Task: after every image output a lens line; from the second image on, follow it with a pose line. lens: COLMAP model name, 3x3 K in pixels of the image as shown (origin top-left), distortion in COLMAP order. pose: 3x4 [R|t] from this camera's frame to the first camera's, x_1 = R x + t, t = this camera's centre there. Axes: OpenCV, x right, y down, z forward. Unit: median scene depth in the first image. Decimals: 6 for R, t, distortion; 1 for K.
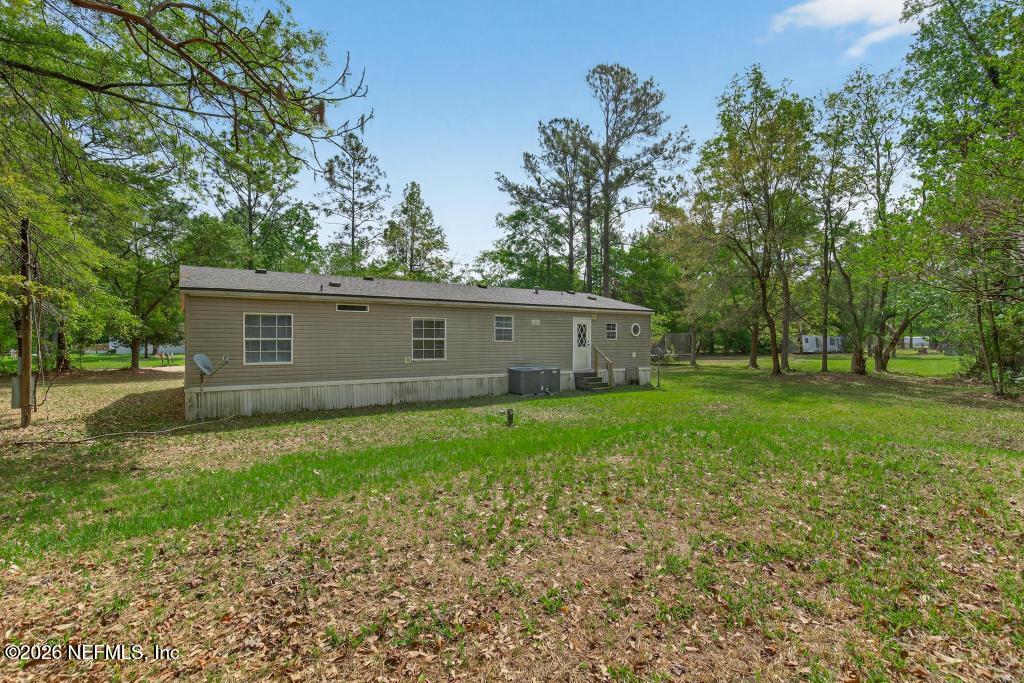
lens RADIAL K [[461.9, 0, 512.0], [0, 461.9, 341.5], [0, 0, 1]] dist [-0.002135, 0.000015]
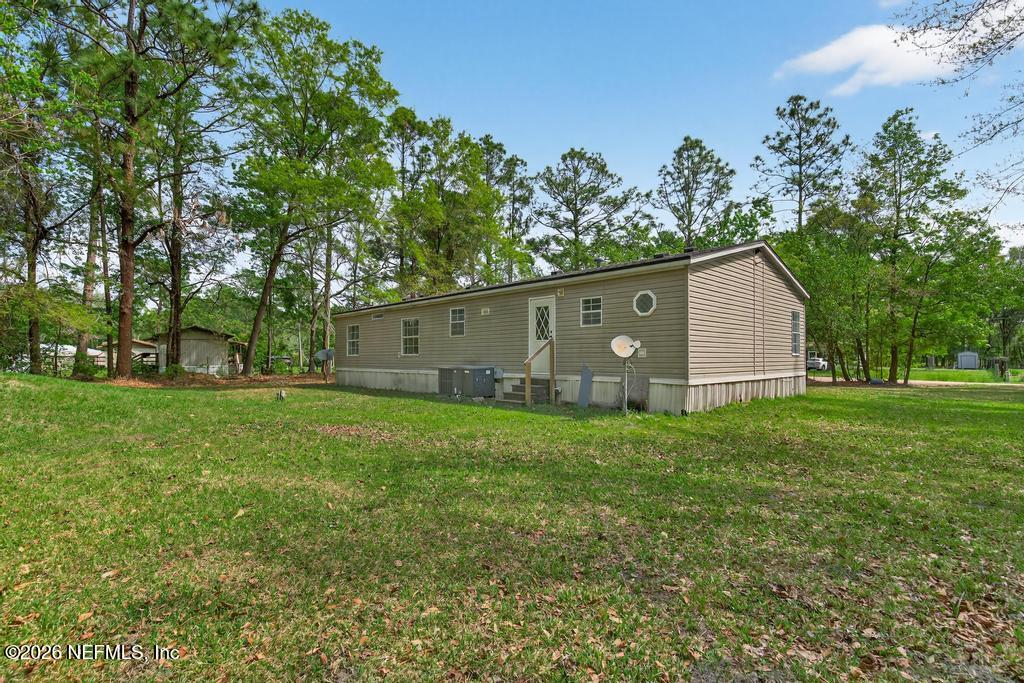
lens RADIAL K [[461.9, 0, 512.0], [0, 461.9, 341.5], [0, 0, 1]] dist [-0.002135, 0.000015]
pose [[0.217492, -0.030286, -0.975592, 0.814320], [0.007005, 0.999541, -0.029468, 0.034102], [0.976037, -0.000425, 0.217604, 0.826478]]
